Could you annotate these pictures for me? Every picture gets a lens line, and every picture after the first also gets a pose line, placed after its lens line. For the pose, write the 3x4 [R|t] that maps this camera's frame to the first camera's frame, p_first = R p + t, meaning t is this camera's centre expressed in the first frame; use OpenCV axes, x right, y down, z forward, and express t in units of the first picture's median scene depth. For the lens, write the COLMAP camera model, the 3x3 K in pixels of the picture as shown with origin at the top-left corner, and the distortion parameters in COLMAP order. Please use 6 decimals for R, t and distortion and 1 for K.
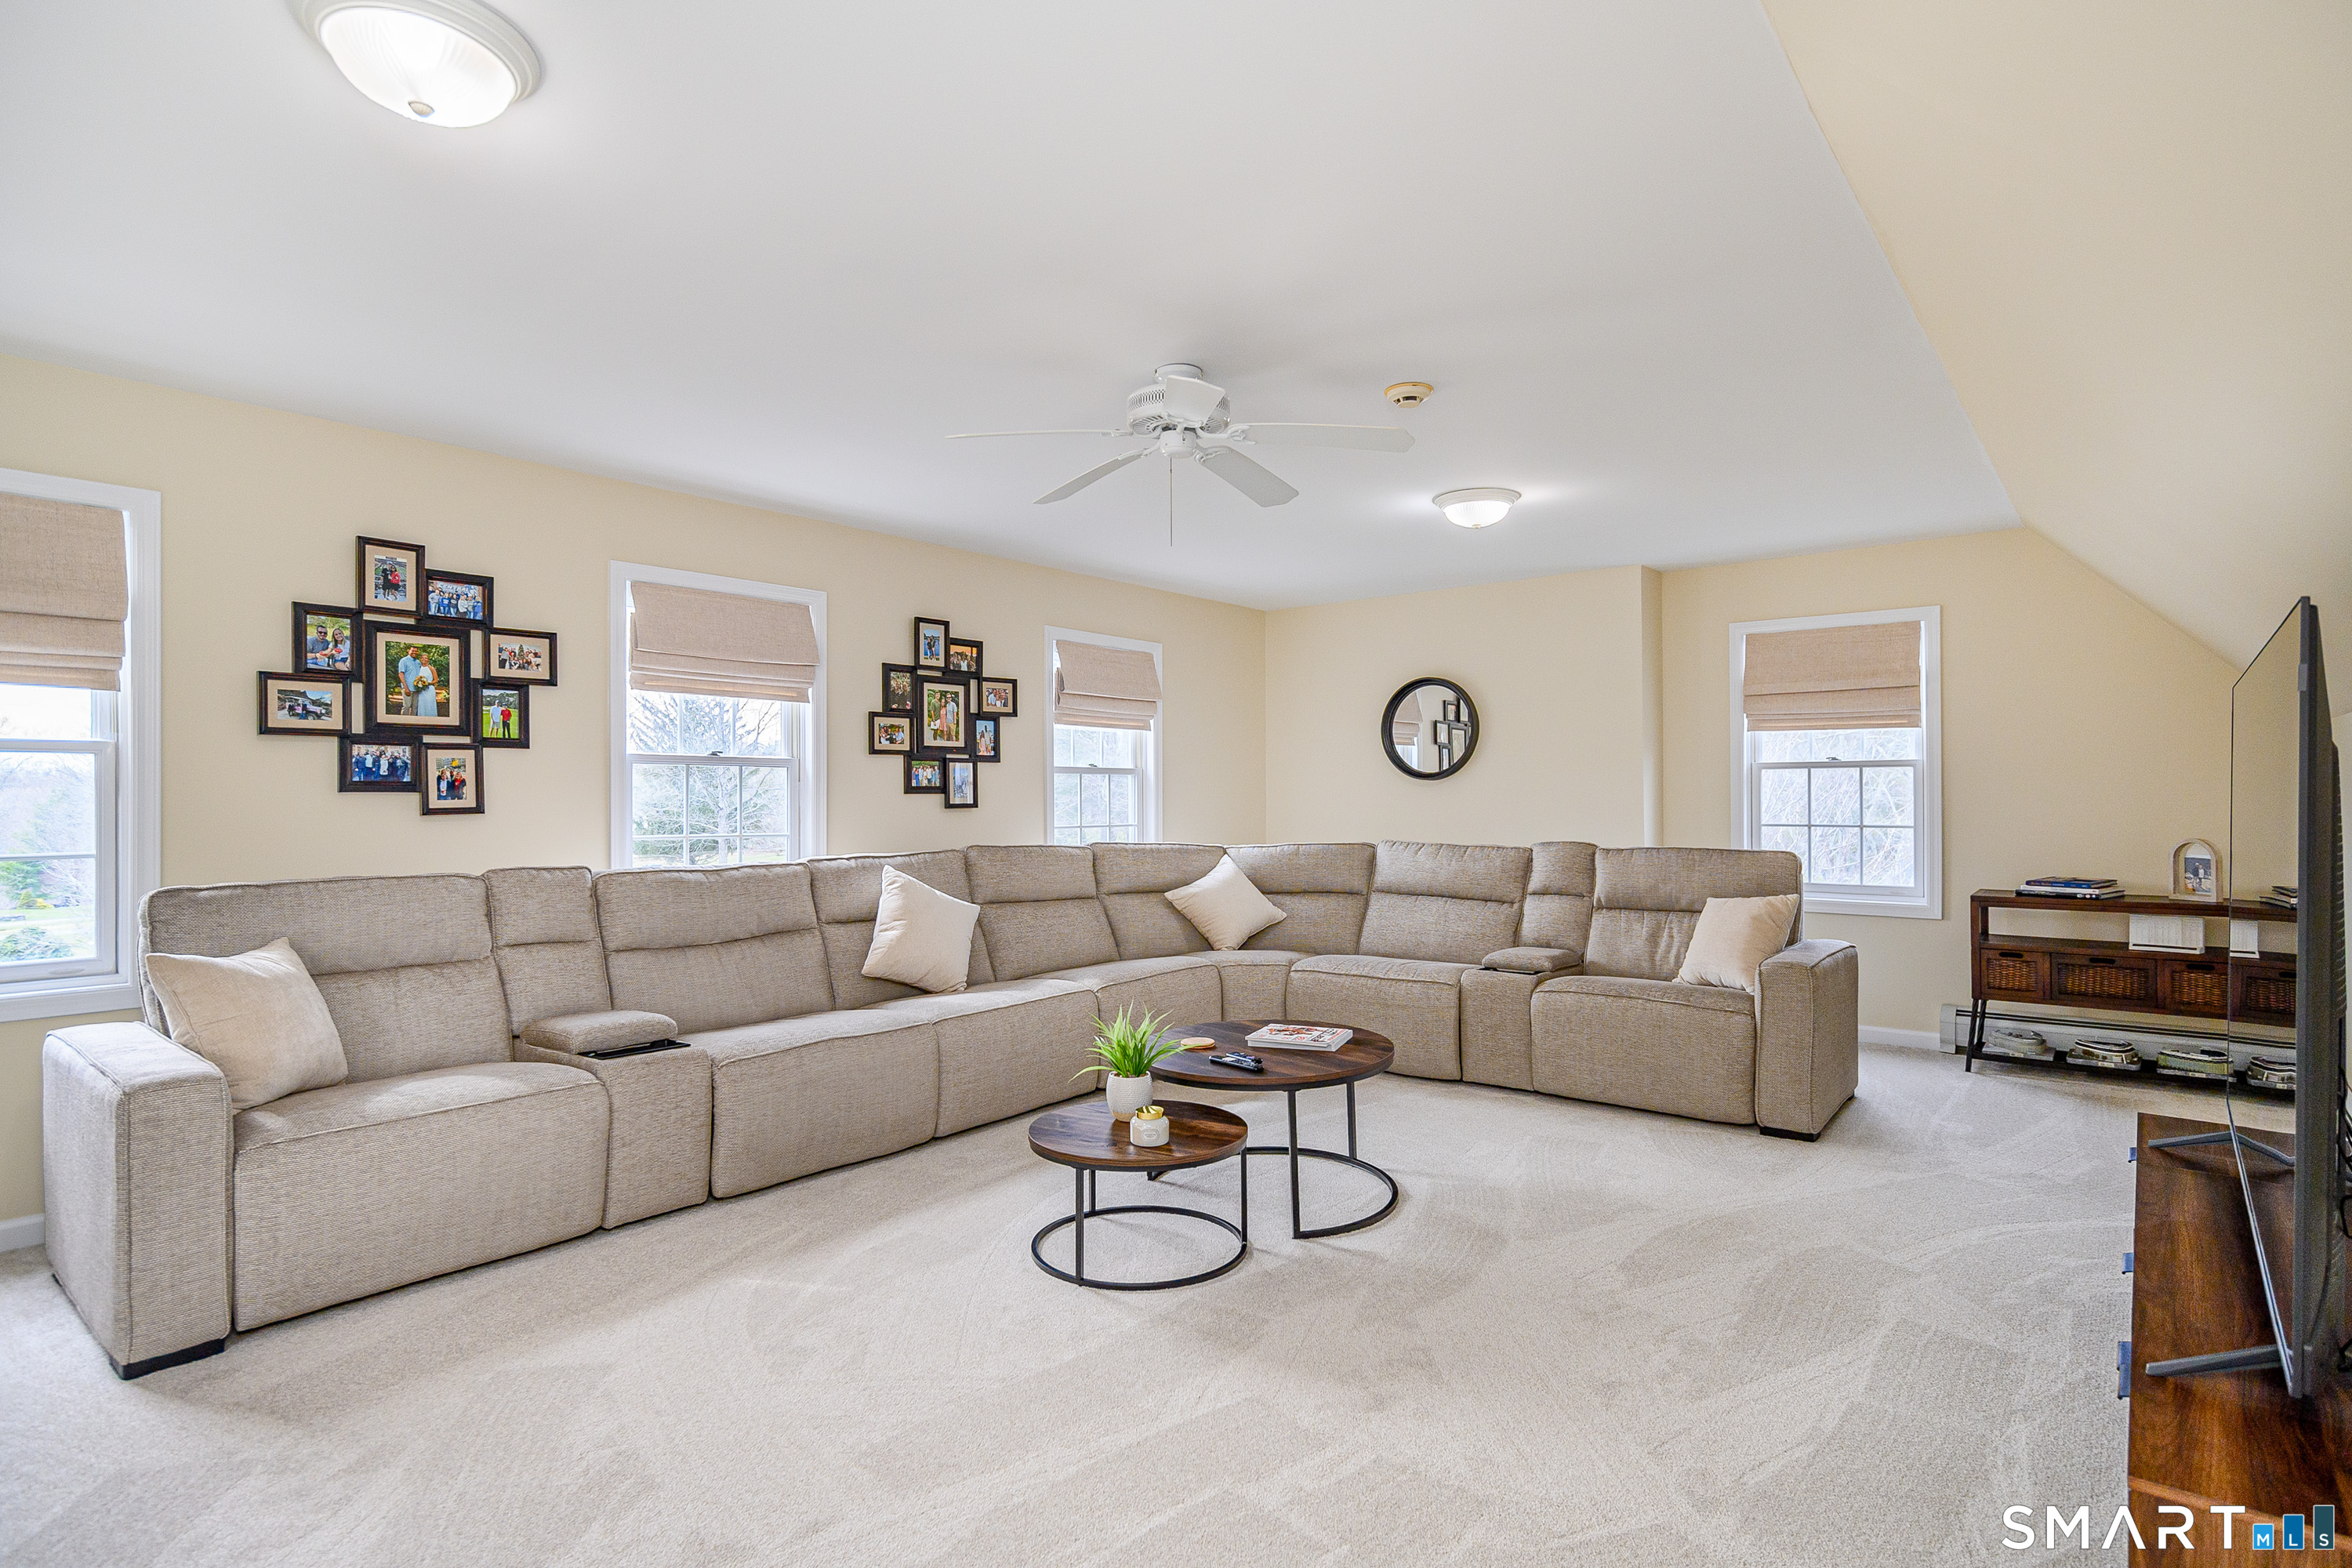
lens RADIAL K [[1197.3, 0, 1159.2], [0, 1197.3, 803.4], [0, 0, 1]] dist [-0.001927, 0.003165]
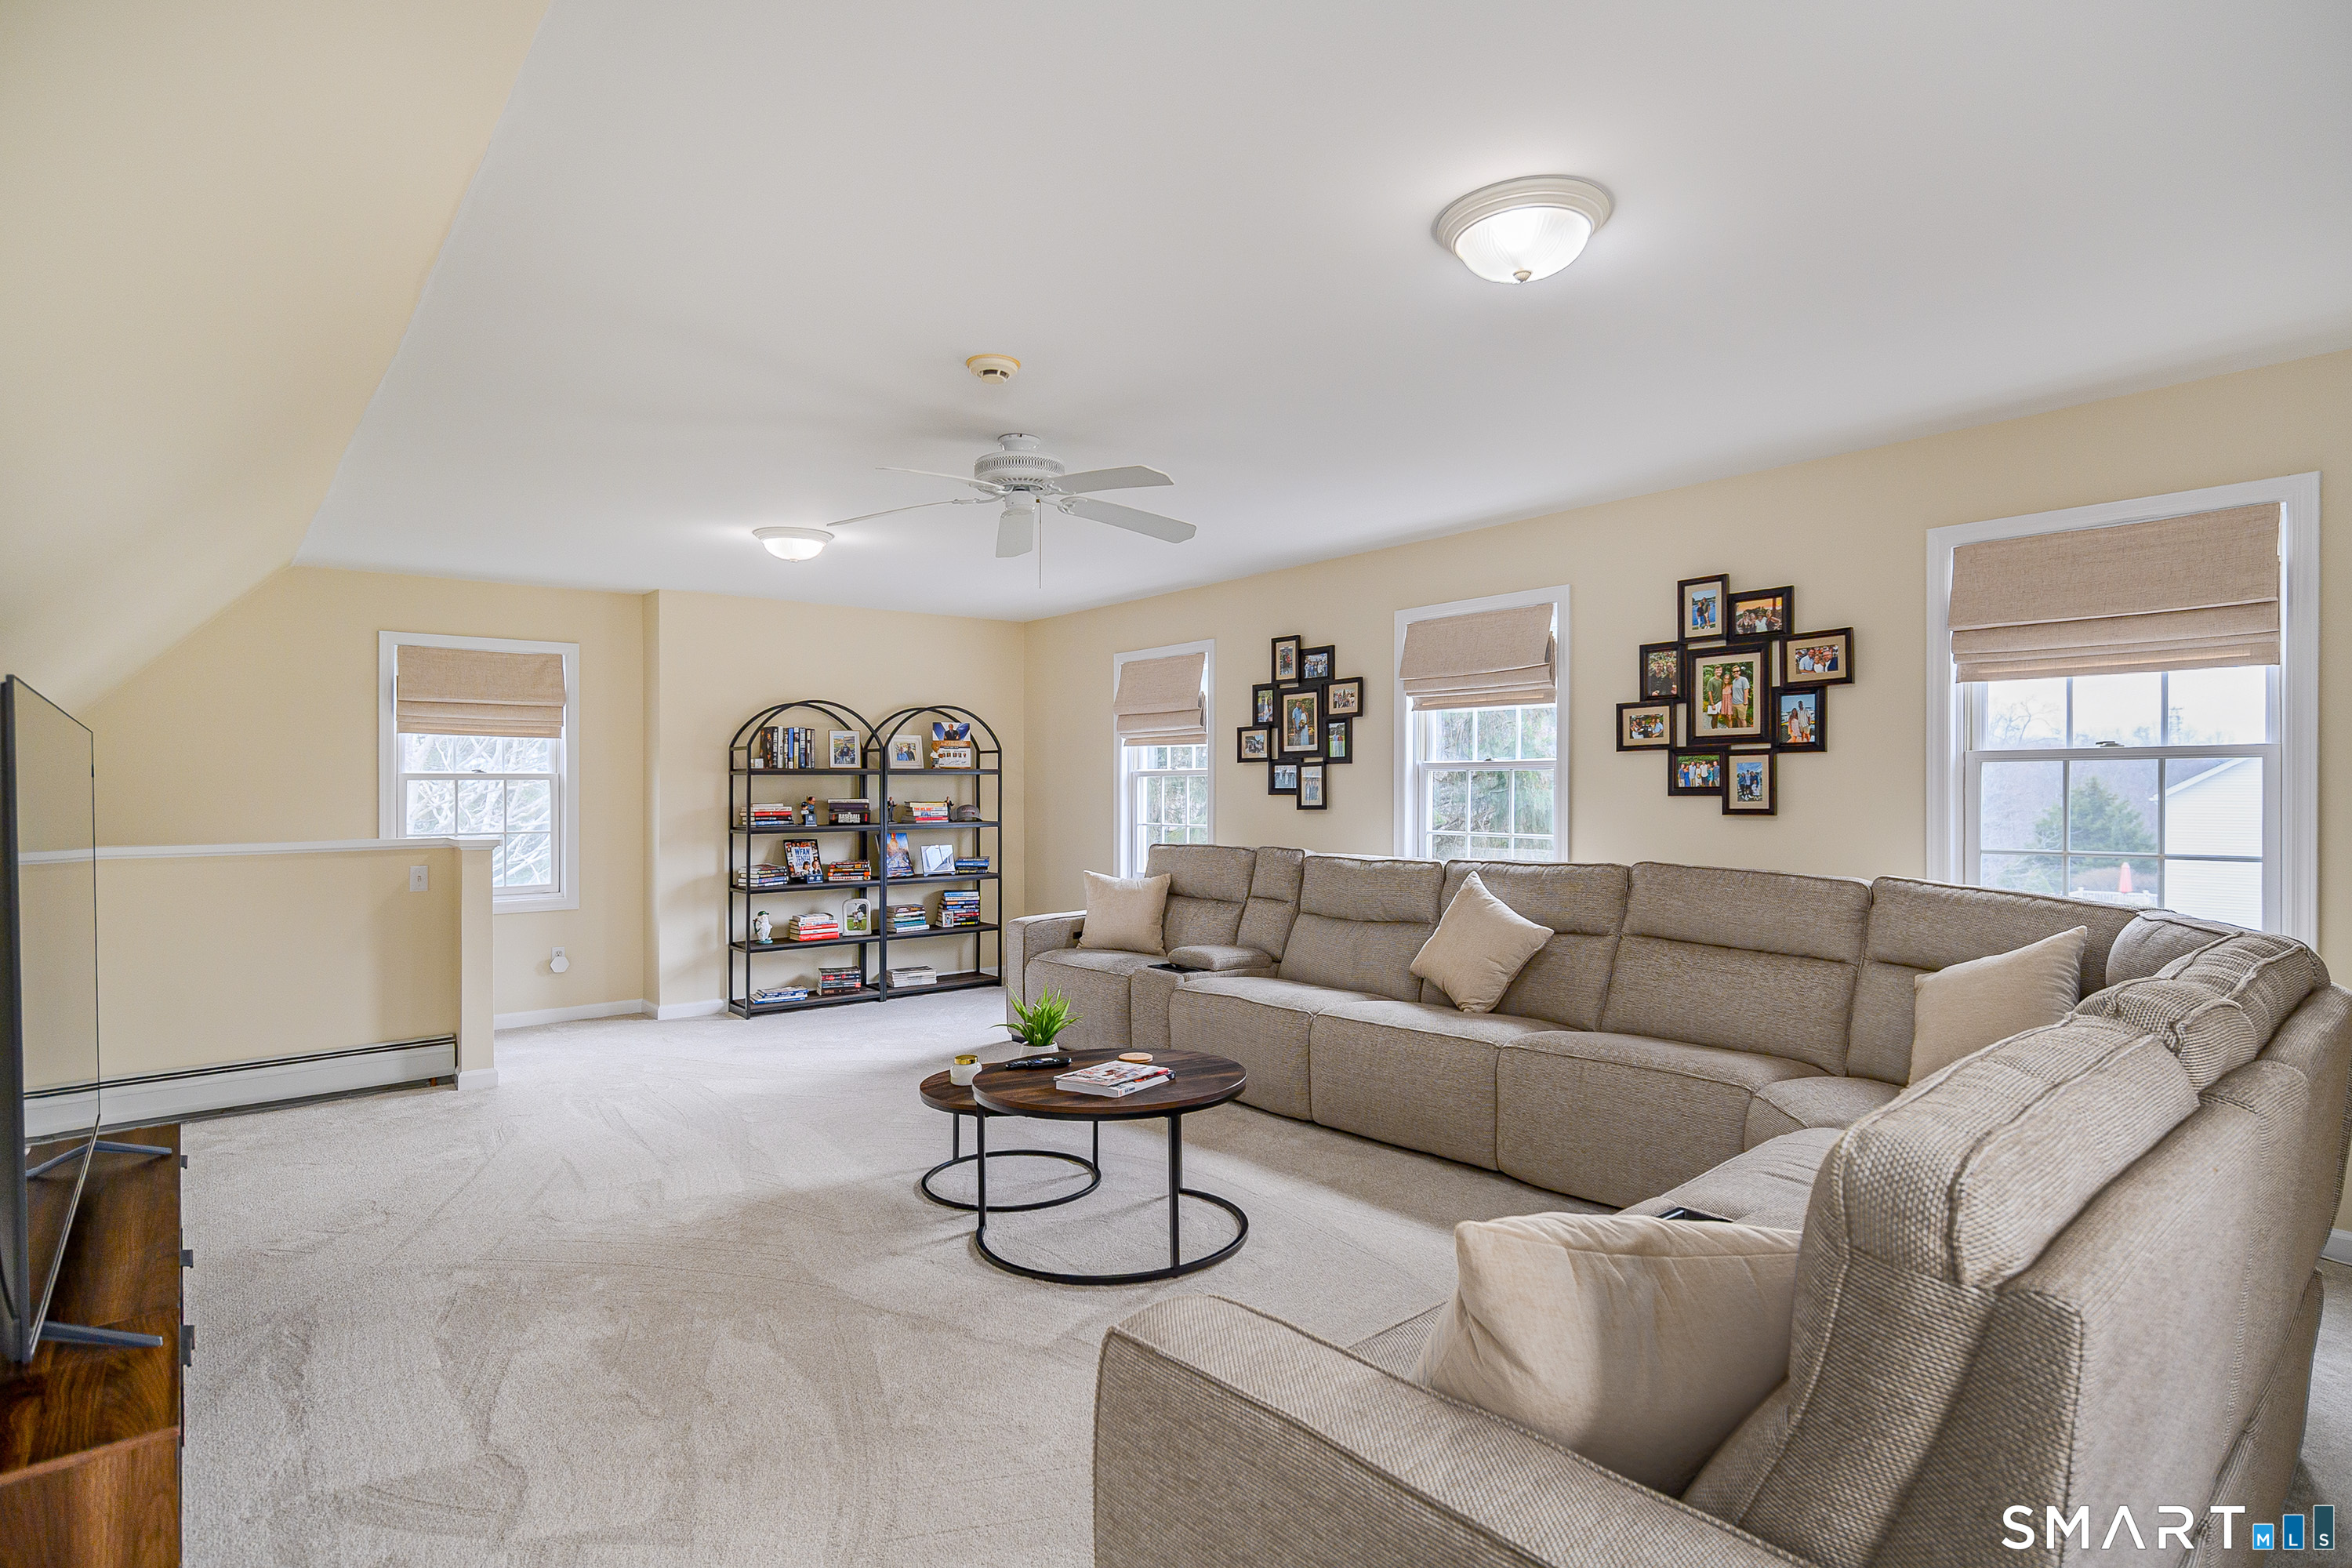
lens RADIAL K [[1197.3, 0, 1161.4], [0, 1197.3, 774.0], [0, 0, 1]] dist [-0.001927, 0.003165]
pose [[-0.182108, -0.019233, -0.983090, 0.661720], [-0.008210, 0.999804, -0.018039, -0.005485], [0.983244, 0.004787, -0.182230, 0.792431]]
